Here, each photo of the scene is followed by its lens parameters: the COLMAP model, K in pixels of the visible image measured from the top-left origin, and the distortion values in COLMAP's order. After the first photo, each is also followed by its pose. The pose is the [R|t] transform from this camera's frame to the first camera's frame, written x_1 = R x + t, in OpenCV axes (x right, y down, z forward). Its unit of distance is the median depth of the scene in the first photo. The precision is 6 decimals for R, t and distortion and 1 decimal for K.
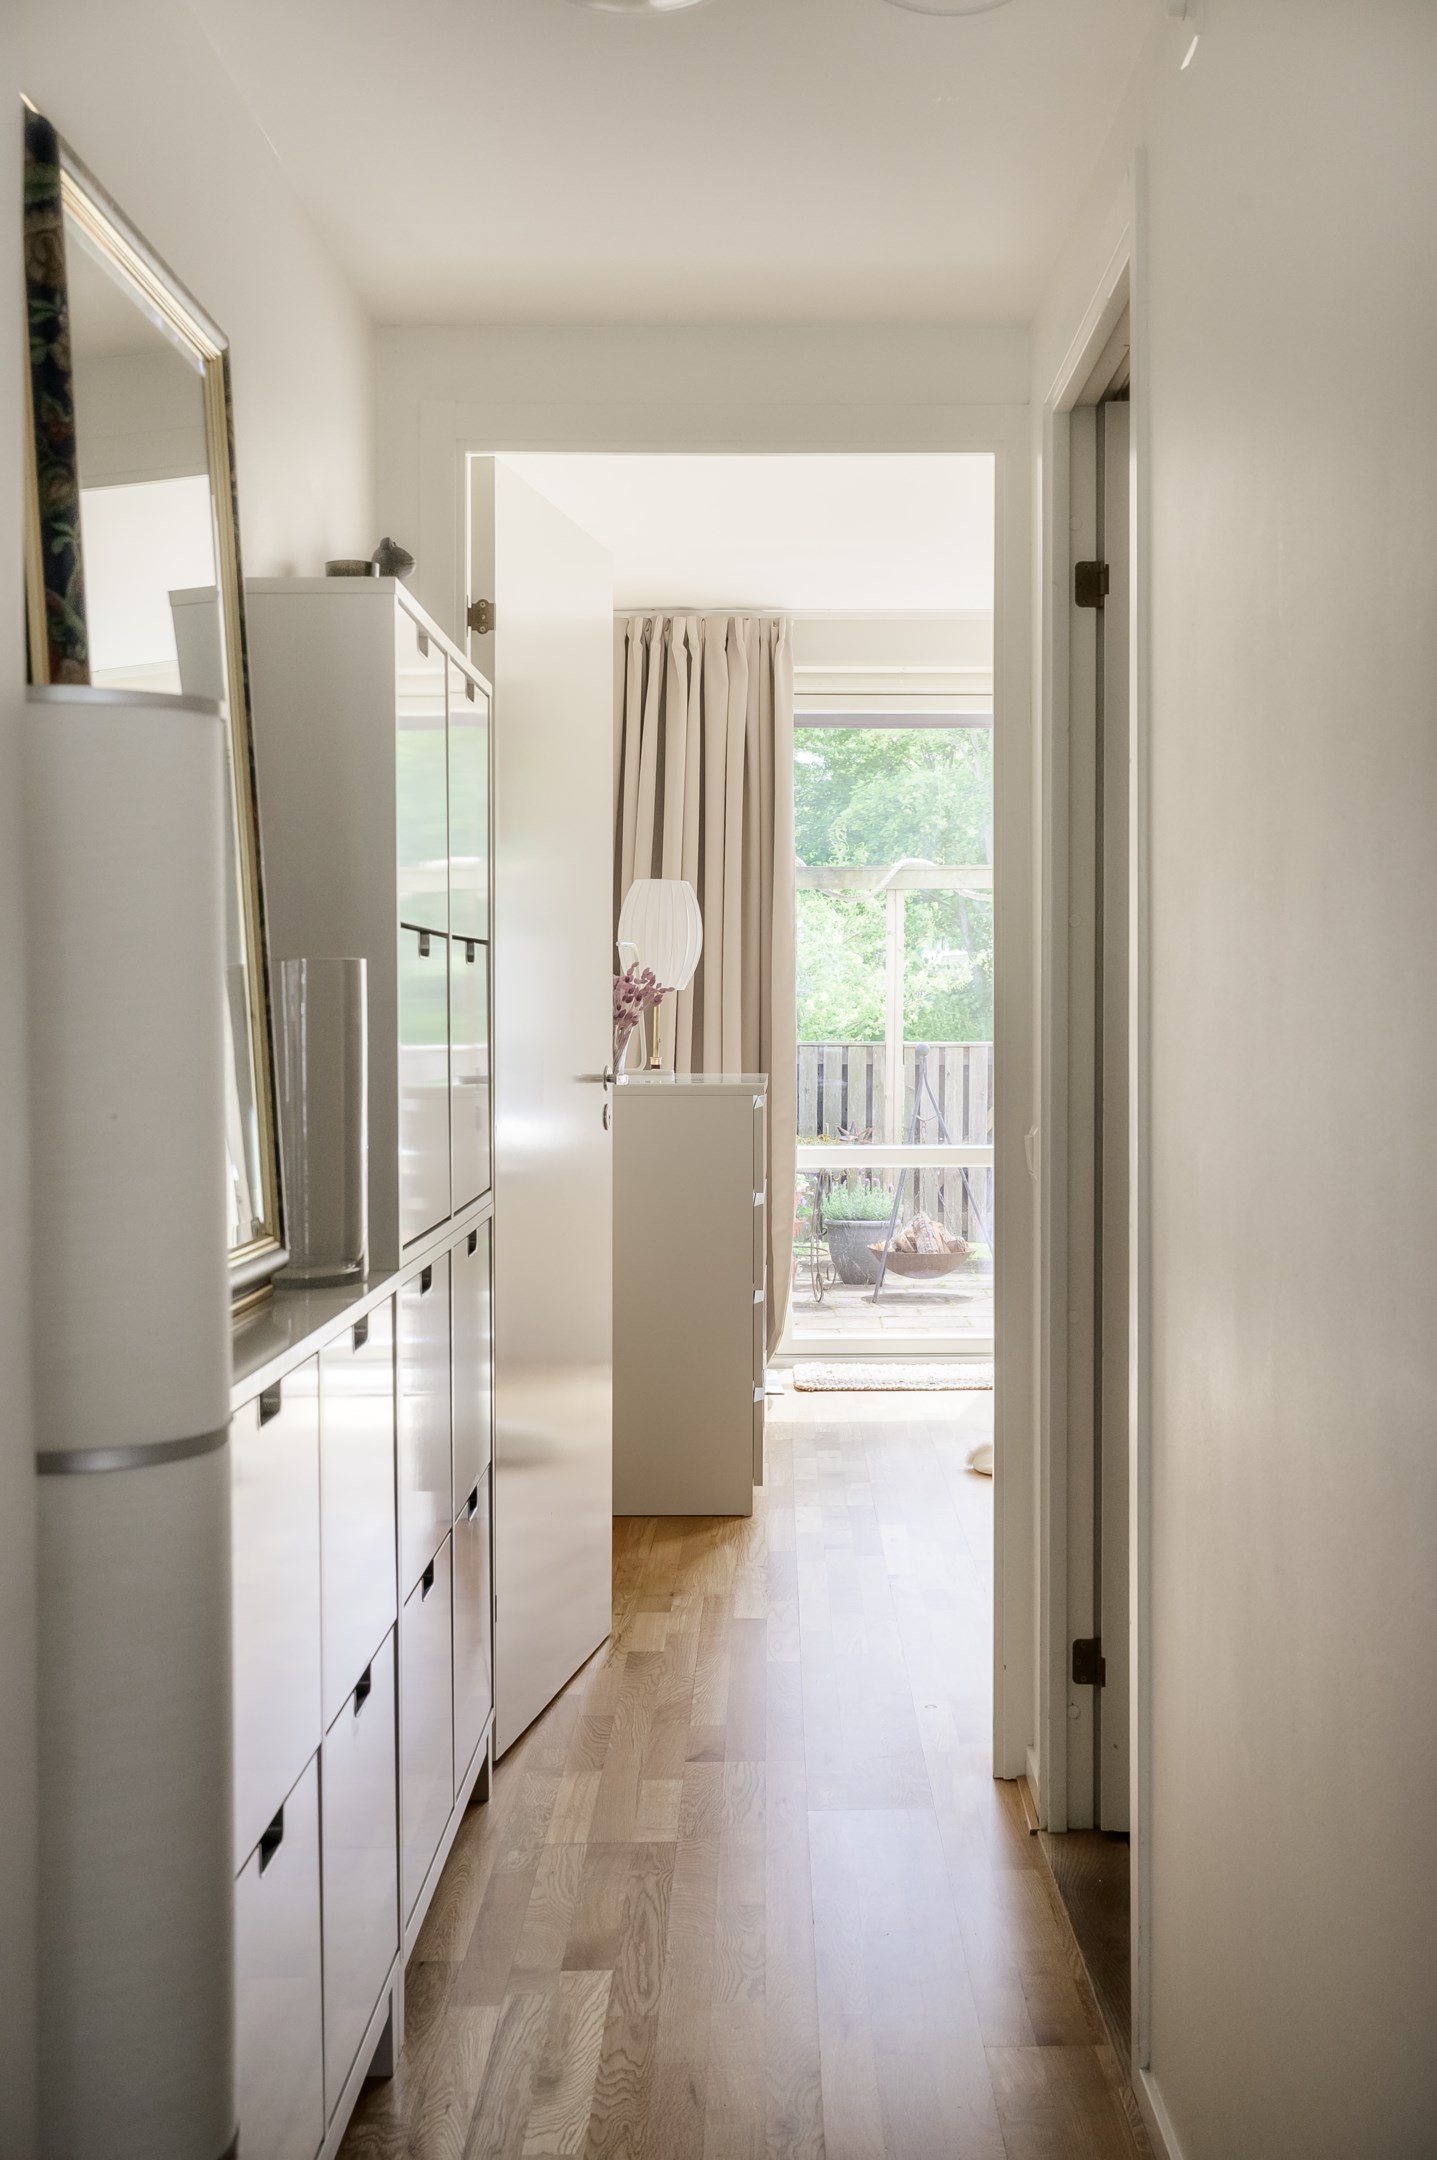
lens RADIAL K [[2453.7, 0, 718.5], [0, 2453.7, 1080.0], [0, 0, 1]] dist [-0.007042, -0.004421]
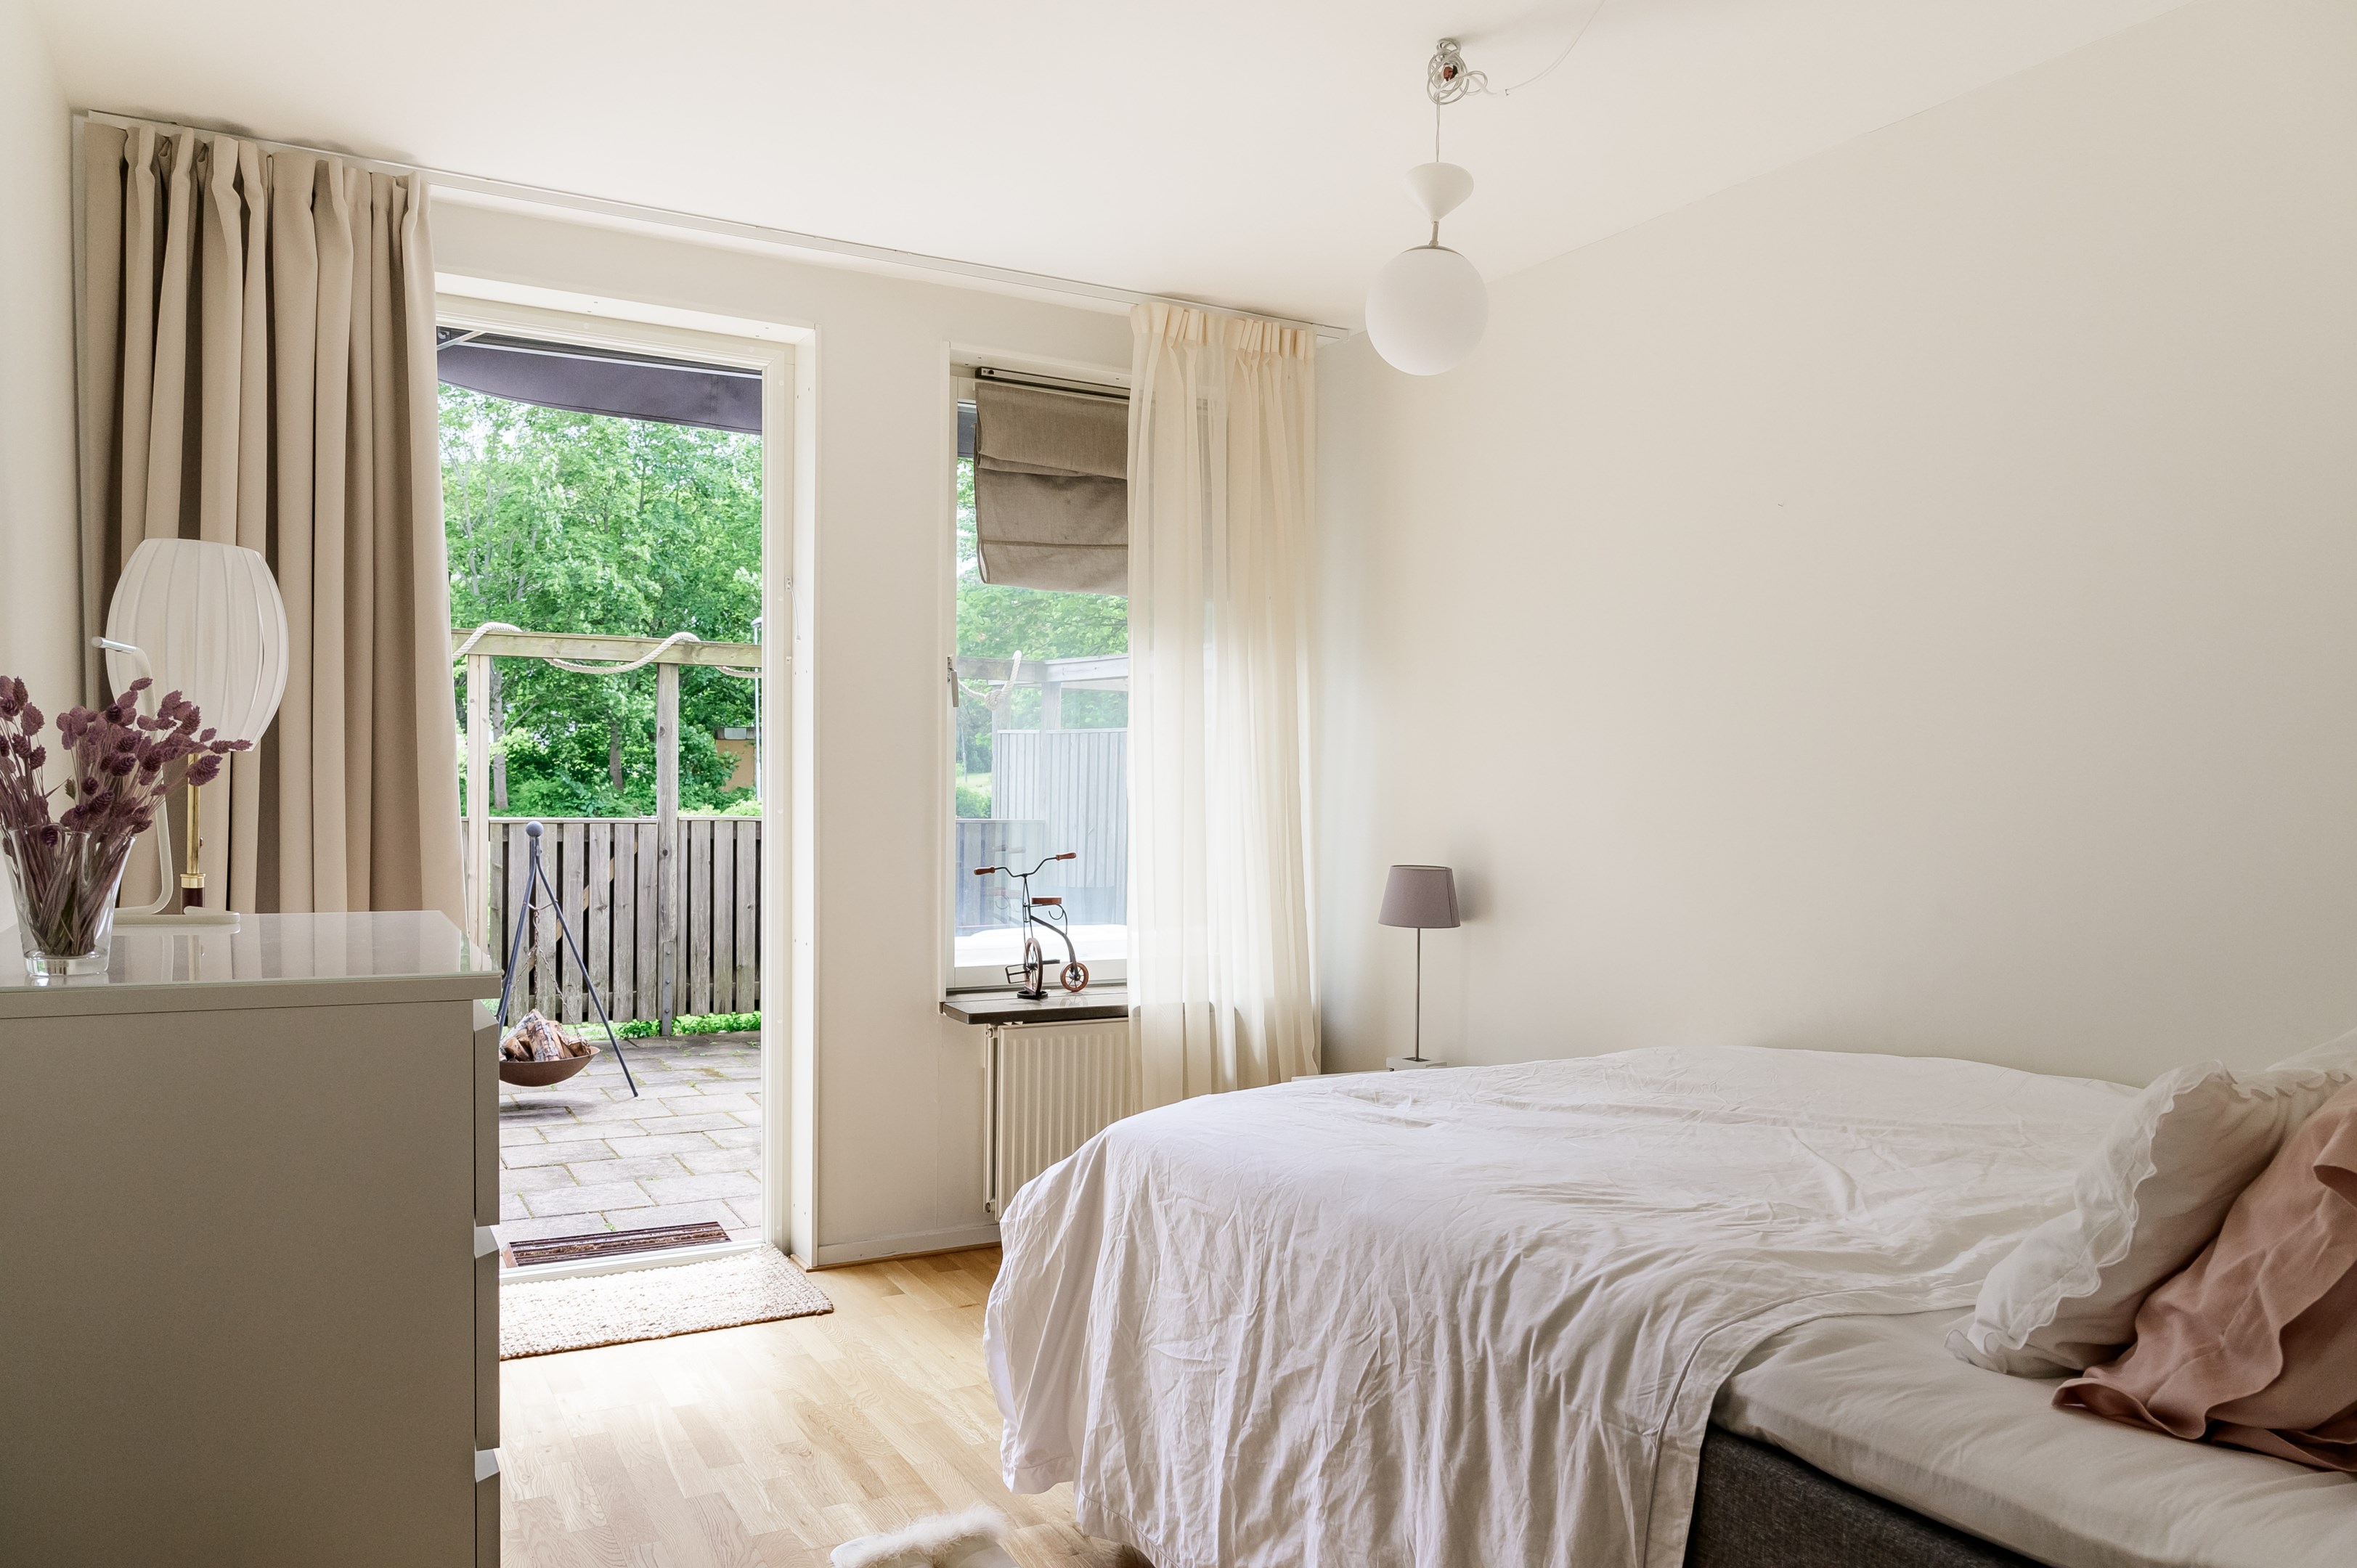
lens RADIAL K [[1628.0, 0, 1181.7], [0, 1628.0, 891.3], [0, 0, 1]] dist [0.007825, 0.002937]
pose [[0.864967, -0.008091, 0.501763, -0.016178], [-0.010359, 0.999369, 0.033972, -0.018014], [-0.501721, -0.034582, 0.864338, 0.527702]]
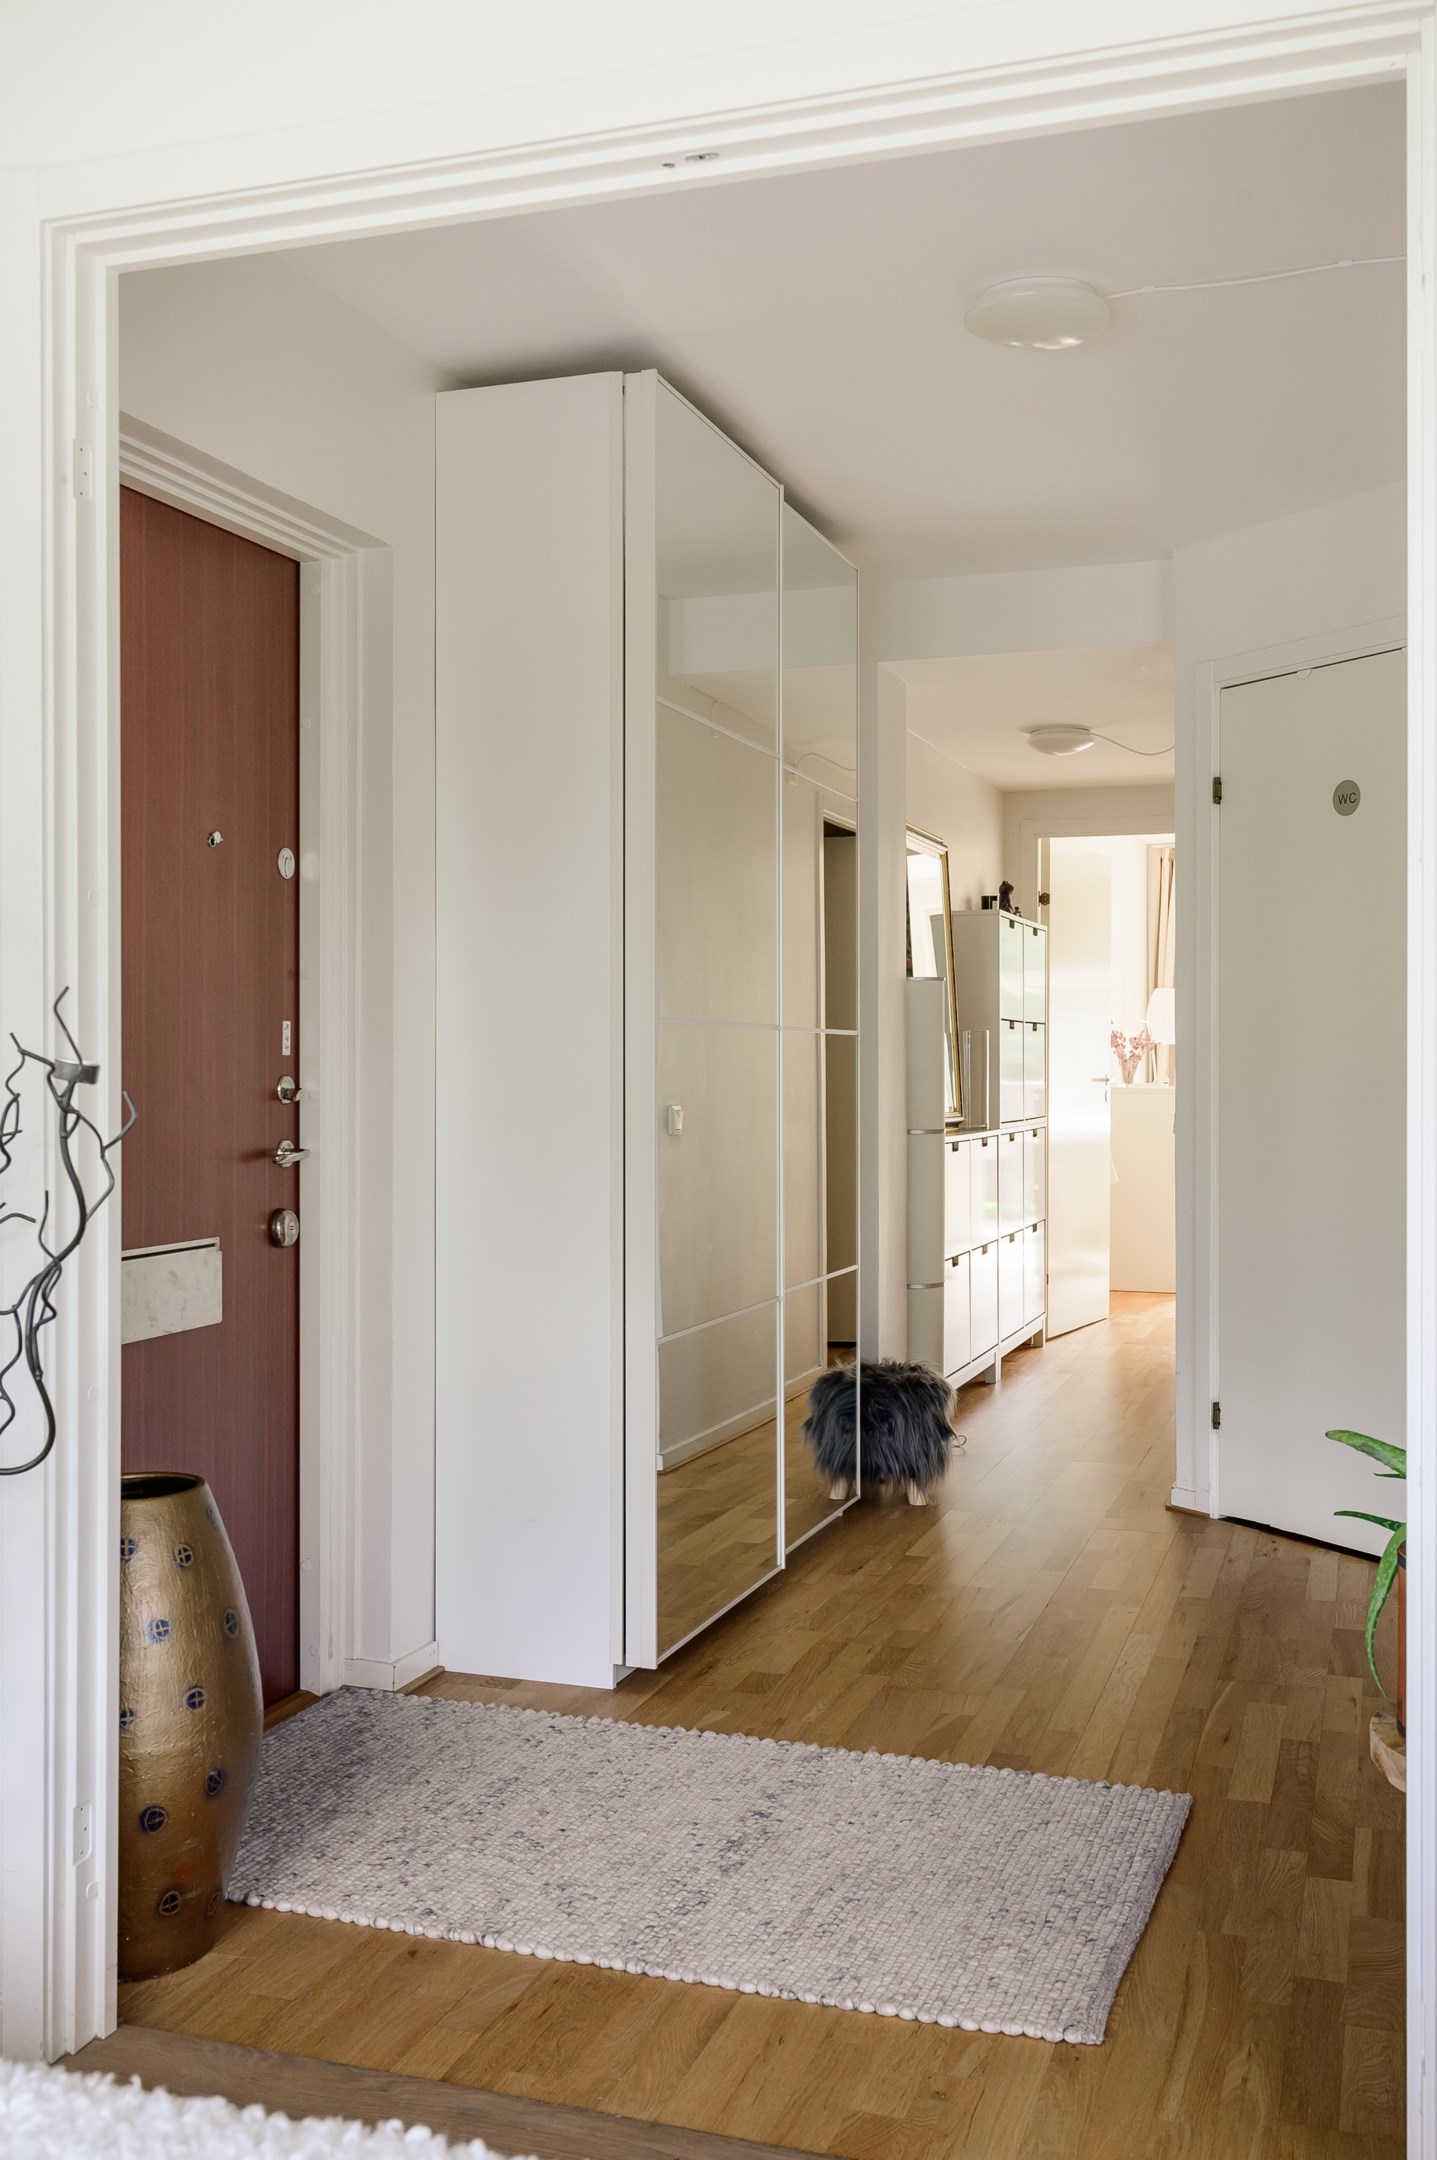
lens RADIAL K [[2031.8, 0, 718.5], [0, 2031.8, 1080.0], [0, 0, 1]] dist [0.006094, 0.007661]
pose [[0.950665, 0.001527, -0.310217, 0.126431], [-0.008809, 0.999718, -0.022072, 0.028347], [0.310095, 0.023716, 0.950410, -0.599697]]
